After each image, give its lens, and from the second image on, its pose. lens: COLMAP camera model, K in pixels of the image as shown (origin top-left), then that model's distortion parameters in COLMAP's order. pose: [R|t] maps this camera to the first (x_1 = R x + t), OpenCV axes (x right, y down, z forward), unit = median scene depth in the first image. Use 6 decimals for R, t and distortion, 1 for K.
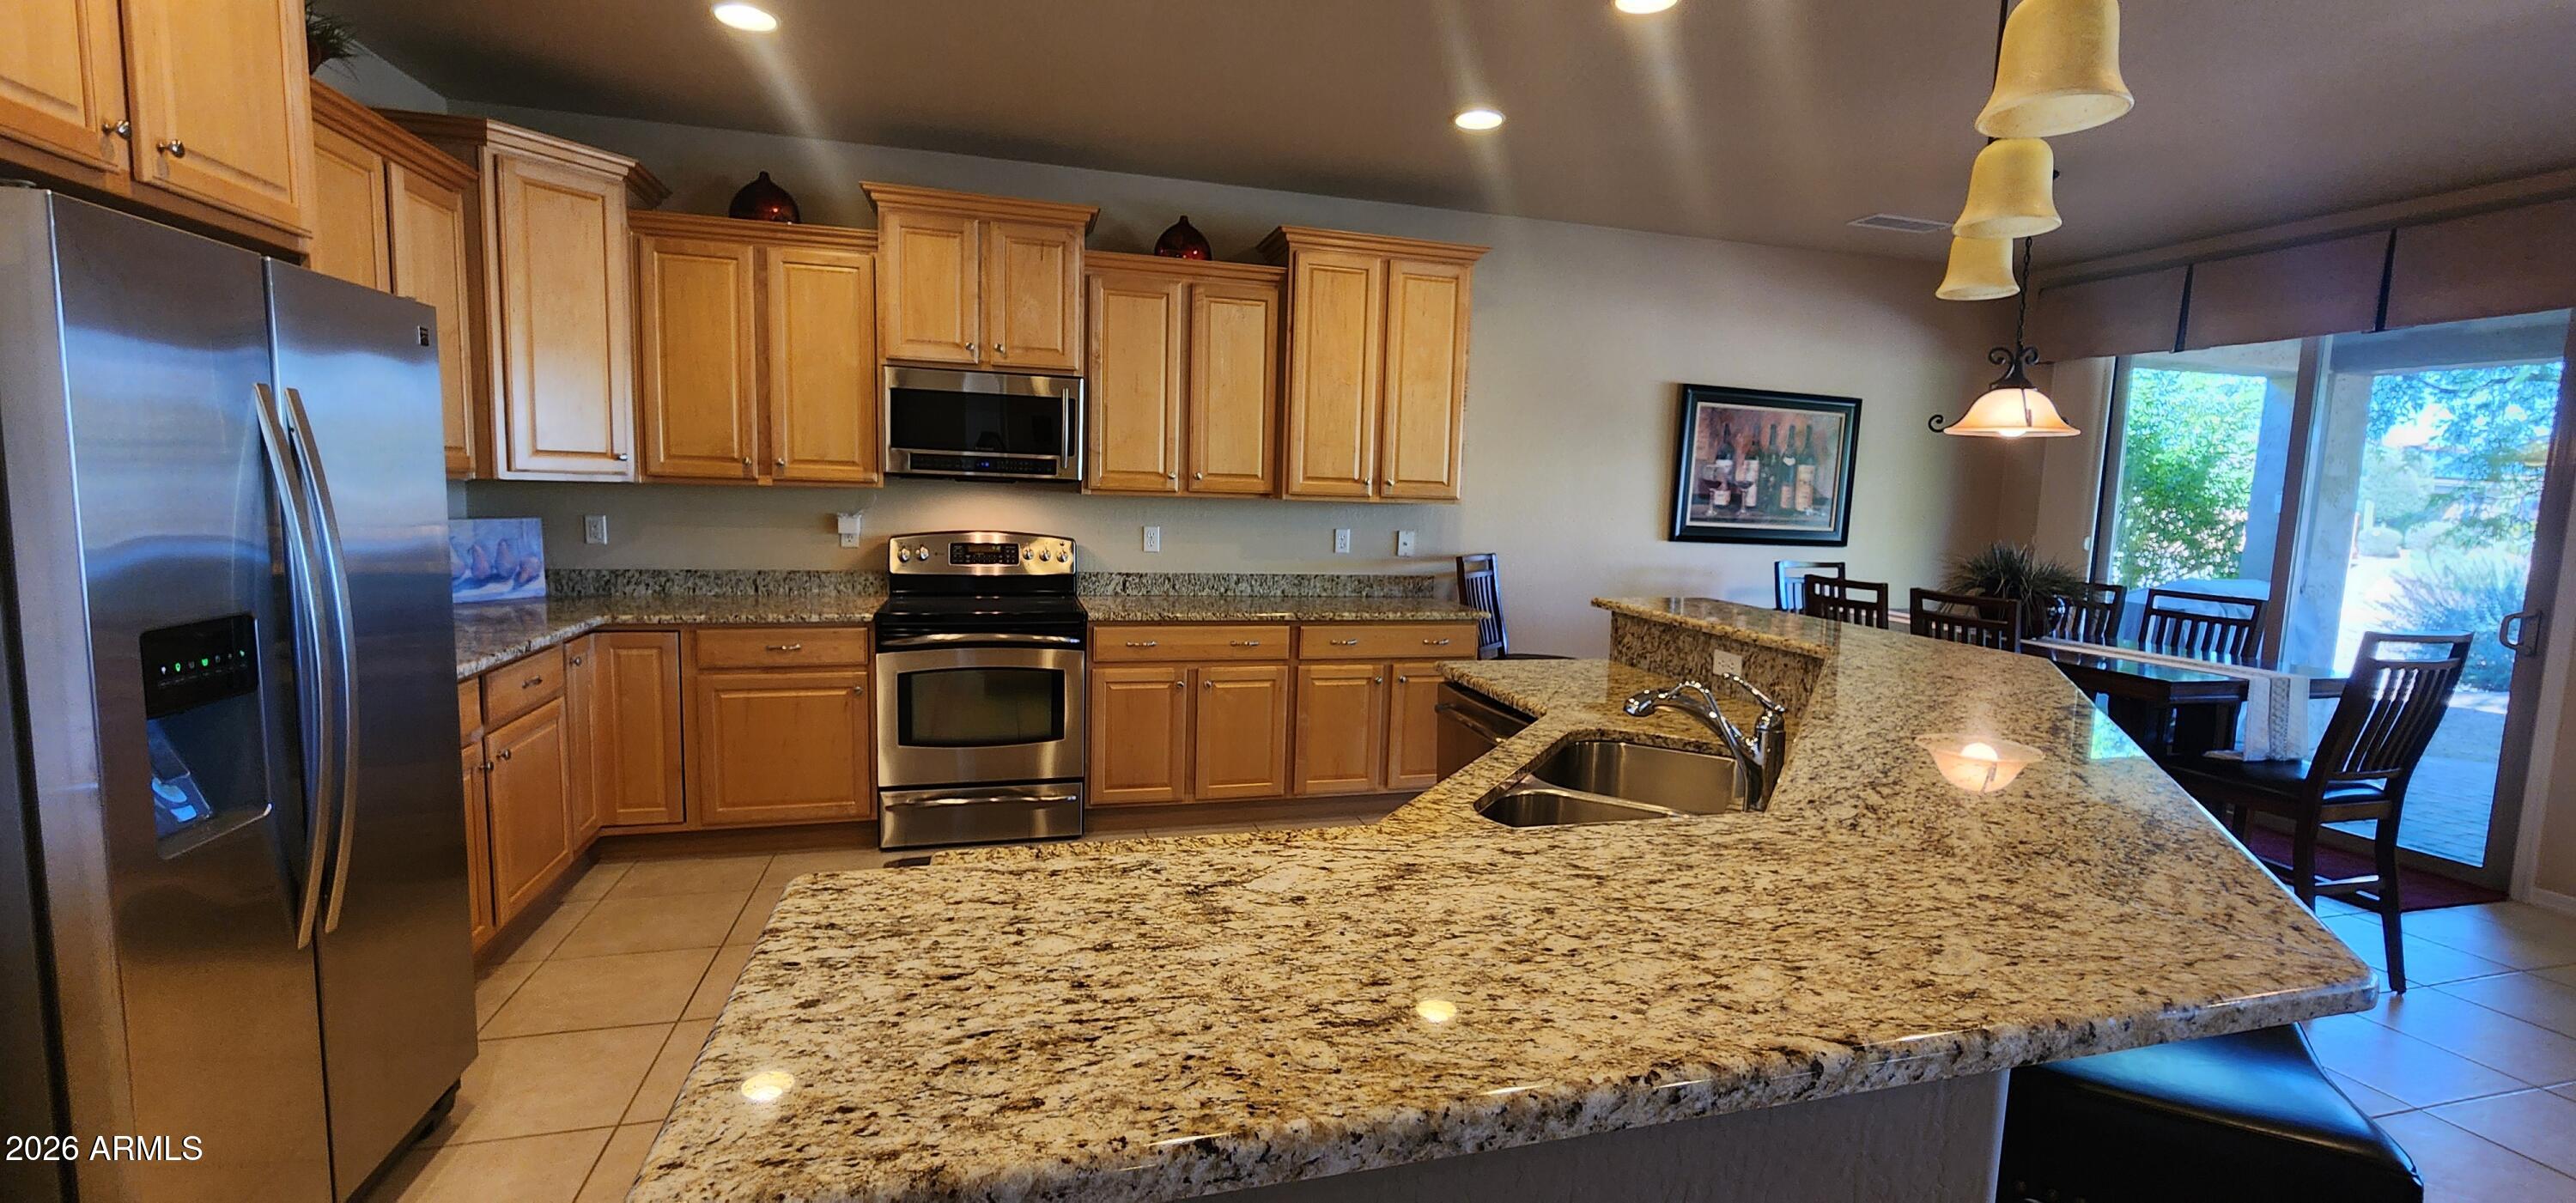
lens RADIAL K [[1059.7, 0, 1306.9], [0, 1059.7, 602.0], [0, 0, 1]] dist [-0.000772, -0.000342]
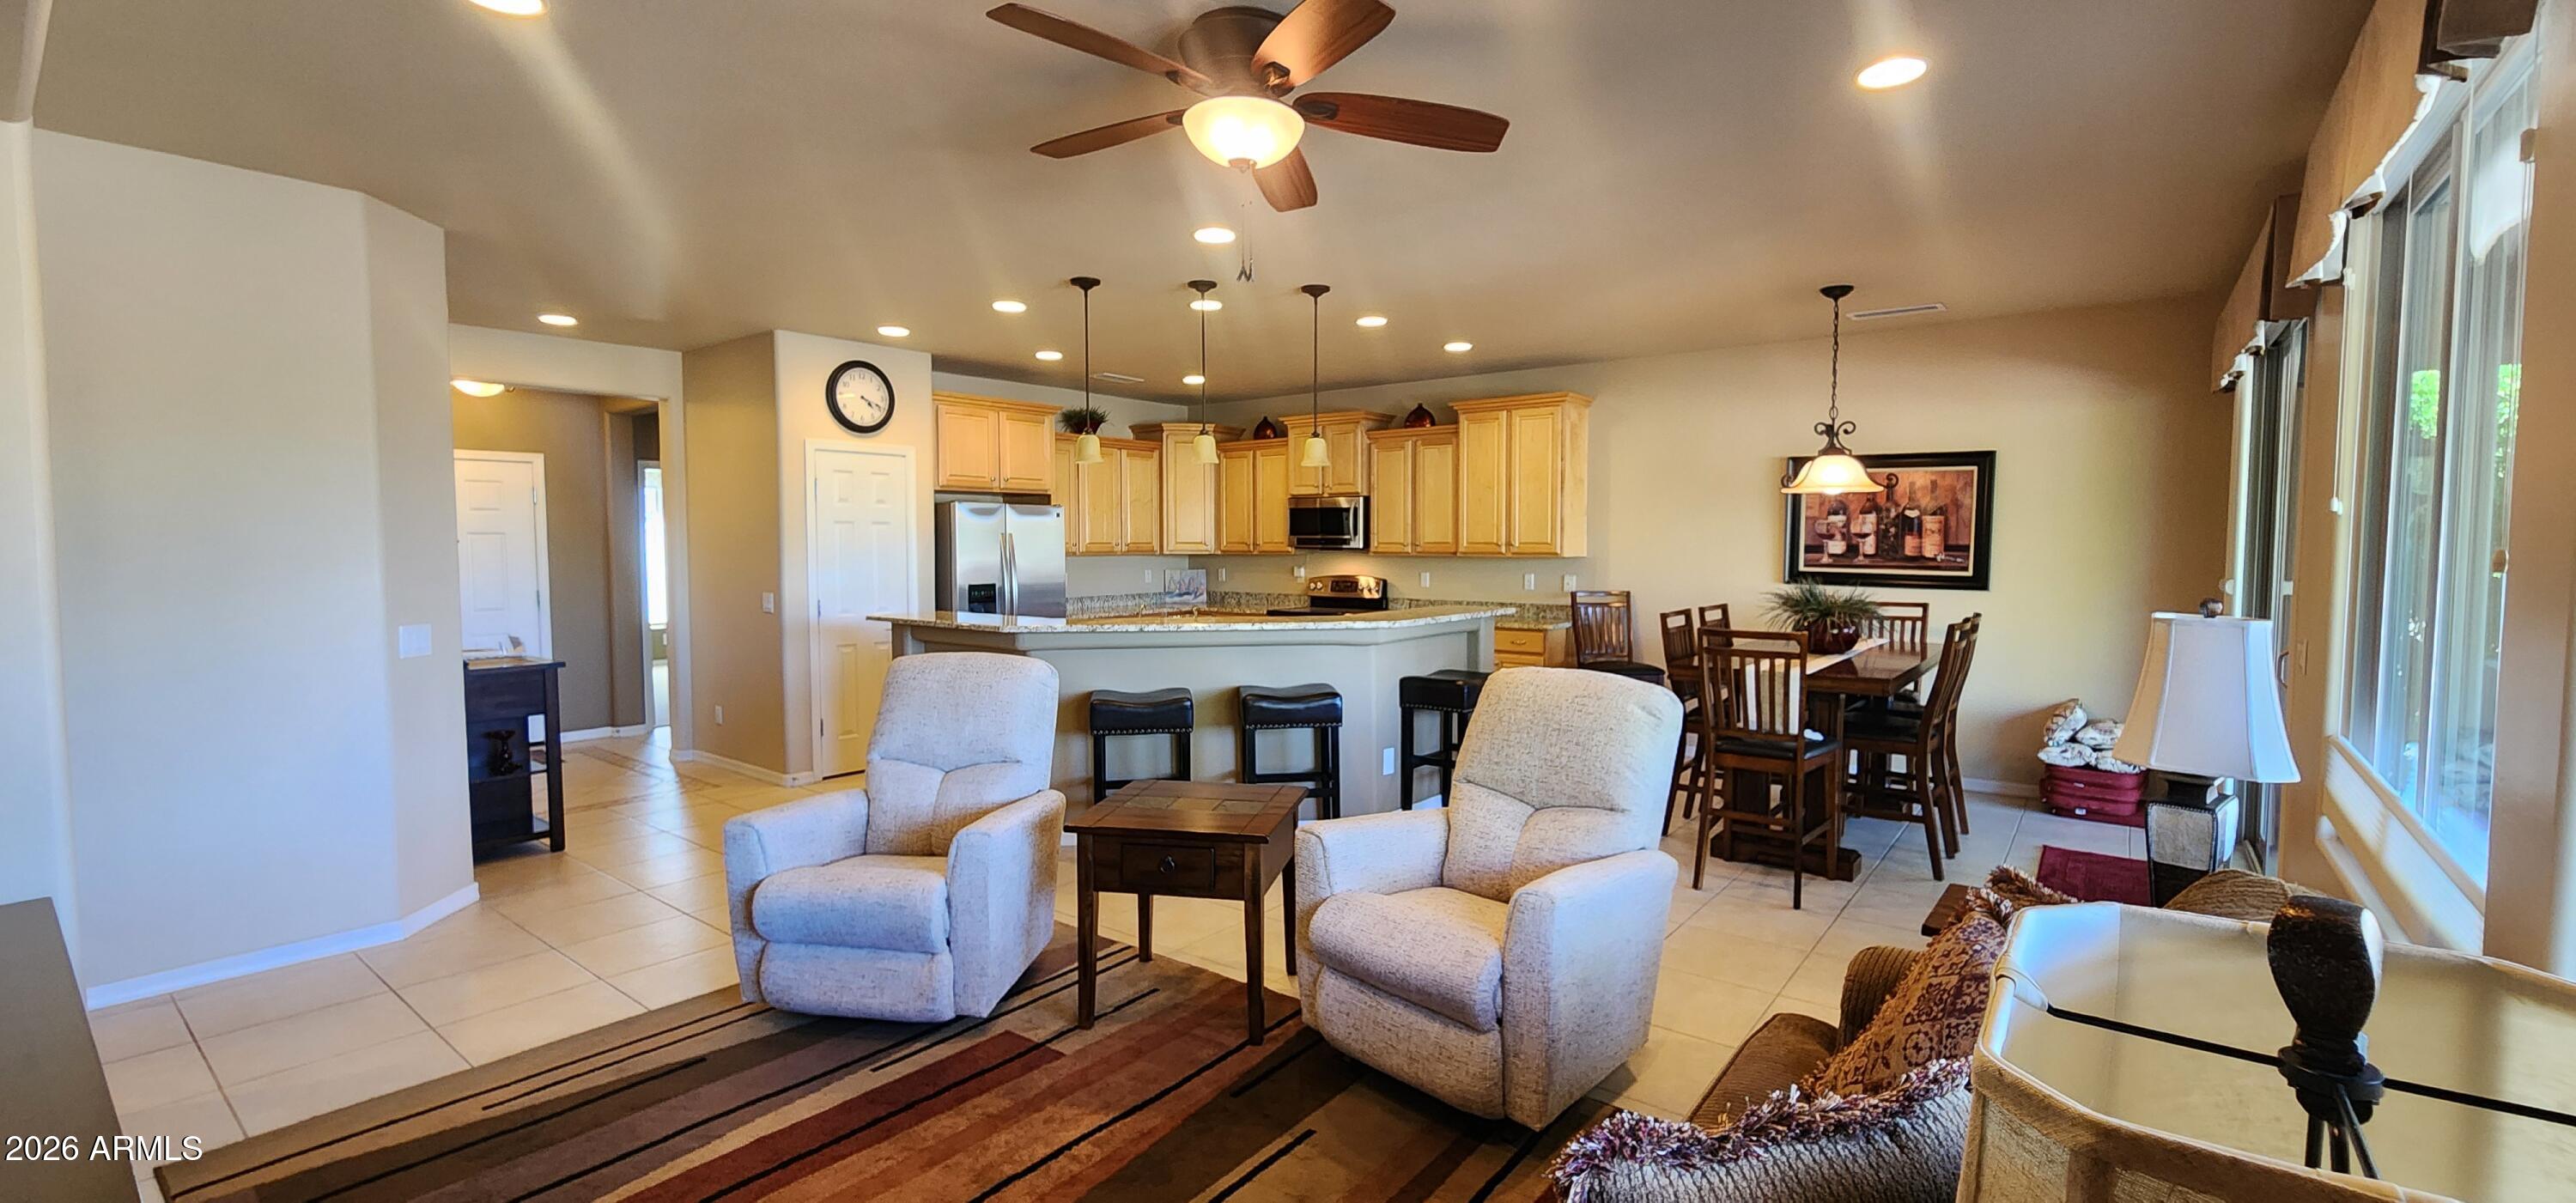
lens RADIAL K [[1059.7, 0, 1306.9], [0, 1059.7, 602.0], [0, 0, 1]] dist [-0.000772, -0.000342]
pose [[0.590186, 0.013639, -0.807152, 1.251035], [-0.070555, 0.996903, -0.034744, 0.057114], [0.804178, 0.077454, 0.589321, -0.214333]]
